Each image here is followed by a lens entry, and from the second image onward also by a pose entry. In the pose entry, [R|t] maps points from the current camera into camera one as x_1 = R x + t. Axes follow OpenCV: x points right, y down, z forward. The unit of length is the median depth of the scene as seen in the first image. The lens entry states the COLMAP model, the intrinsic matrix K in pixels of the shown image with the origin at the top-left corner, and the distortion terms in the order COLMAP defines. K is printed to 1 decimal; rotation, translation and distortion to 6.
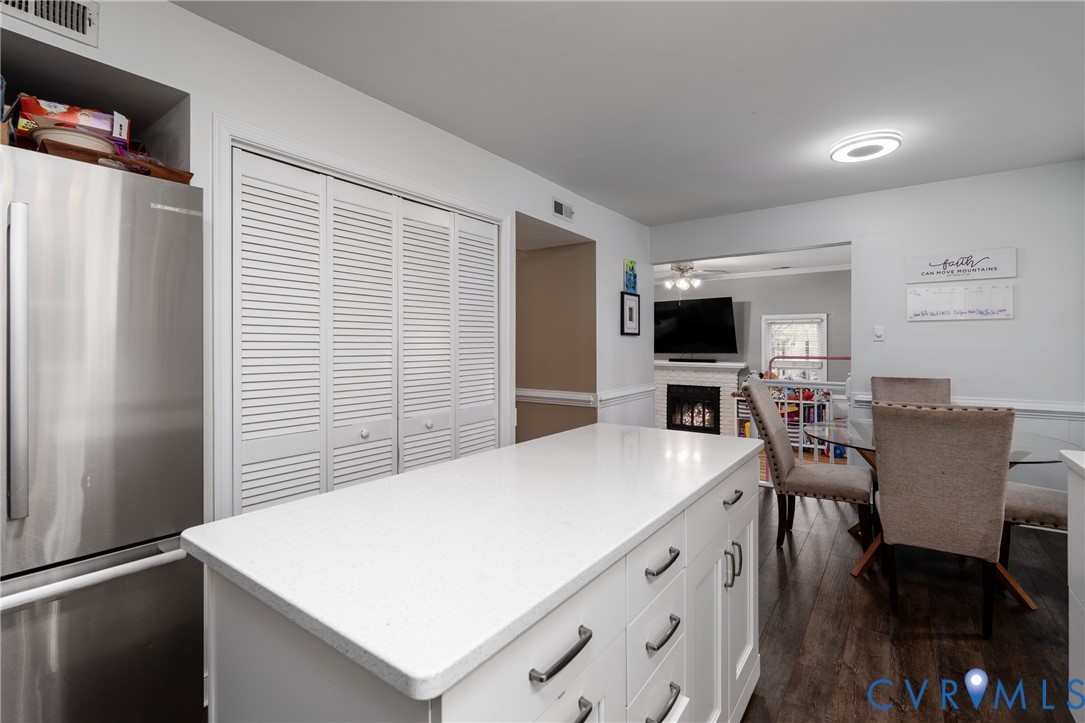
lens RADIAL K [[488.1, 0, 530.0], [0, 488.1, 344.2], [0, 0, 1]] dist [-0.026820, -0.000087]
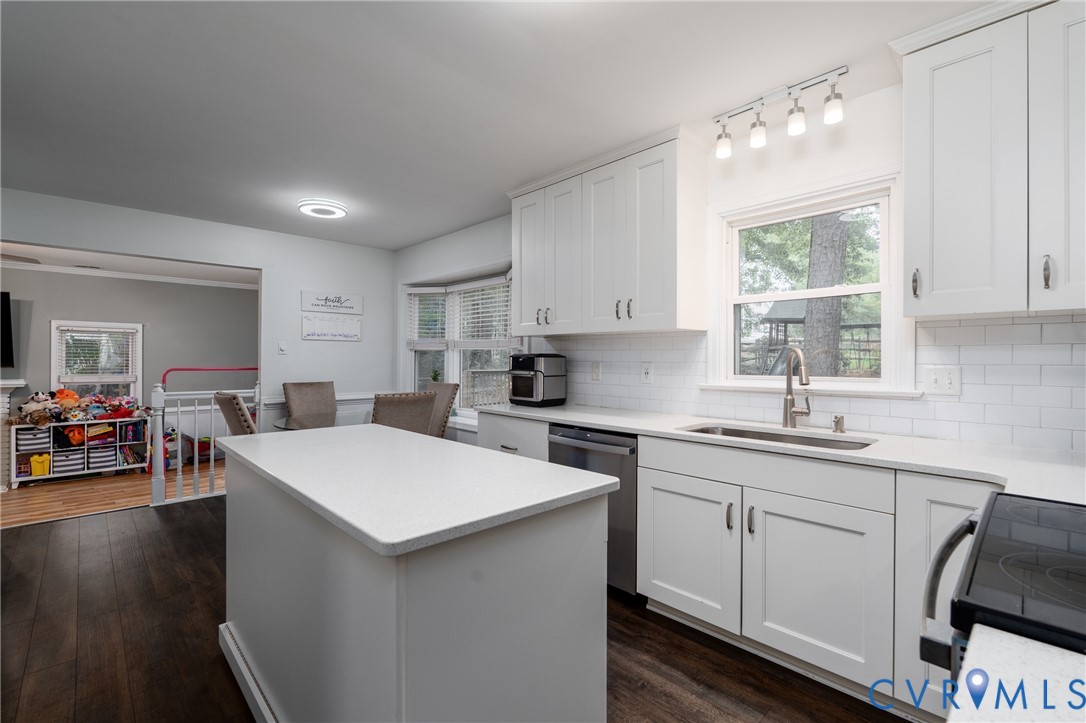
lens RADIAL K [[489.3, 0, 545.5], [0, 489.3, 356.6], [0, 0, 1]] dist [-0.000413, 0.000179]
pose [[0.160427, 0.008363, 0.987012, -0.218744], [-0.006321, 0.999952, -0.007445, 0.002502], [-0.987028, -0.005045, 0.160472, 0.067092]]
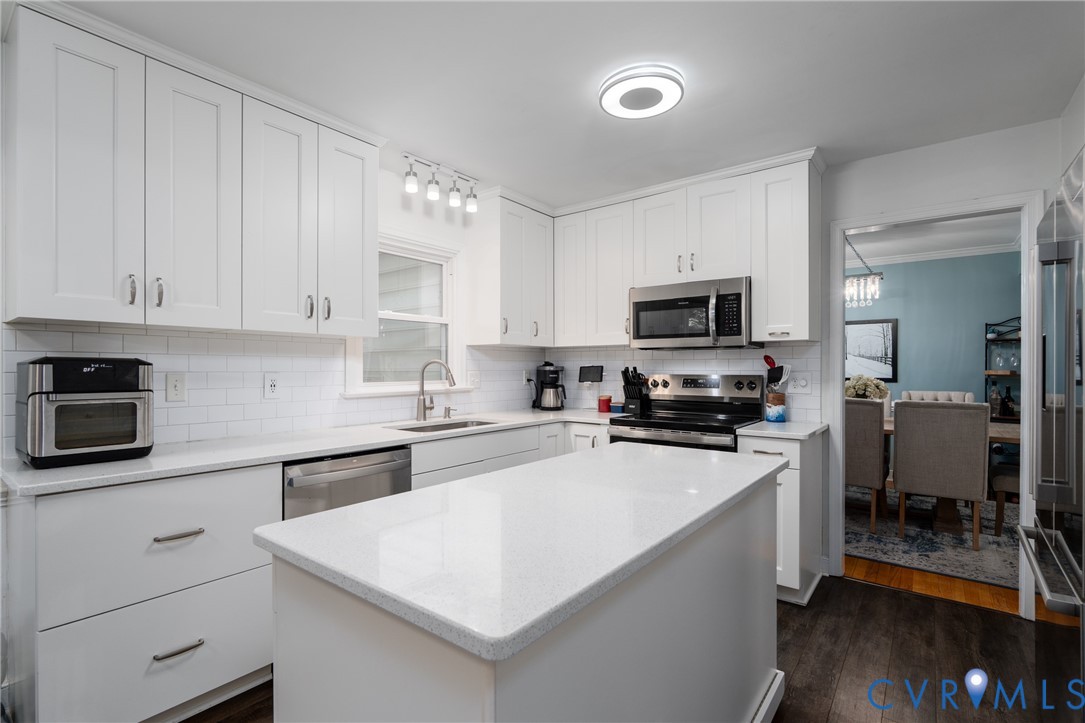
lens RADIAL K [[505.3, 0, 525.3], [0, 505.3, 367.6], [0, 0, 1]] dist [-0.001601, 0.000106]
pose [[-0.999635, 0.004733, 0.026590, 0.037722], [0.004614, 0.999979, -0.004534, 0.003007], [-0.026611, -0.004409, -0.999636, 0.403347]]
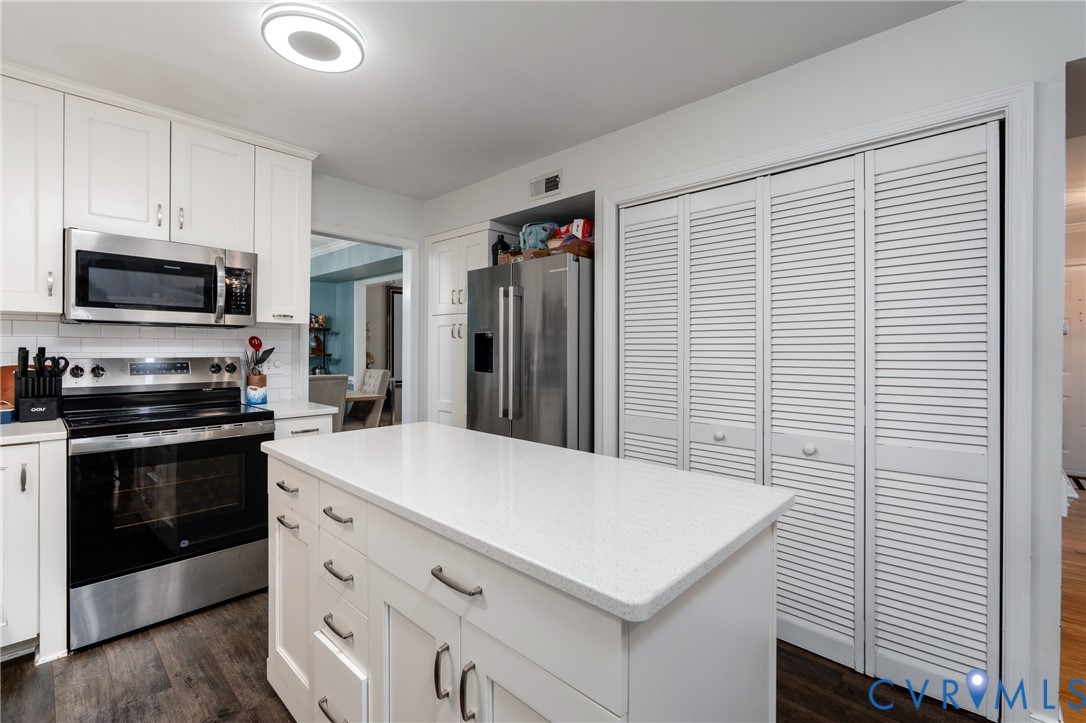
lens RADIAL K [[489.3, 0, 545.5], [0, 489.3, 356.6], [0, 0, 1]] dist [-0.000413, 0.000179]
pose [[-0.106052, 0.014728, -0.994252, 0.227434], [0.000990, 0.999891, 0.014706, 0.002297], [0.994360, 0.000576, -0.106055, 0.246161]]
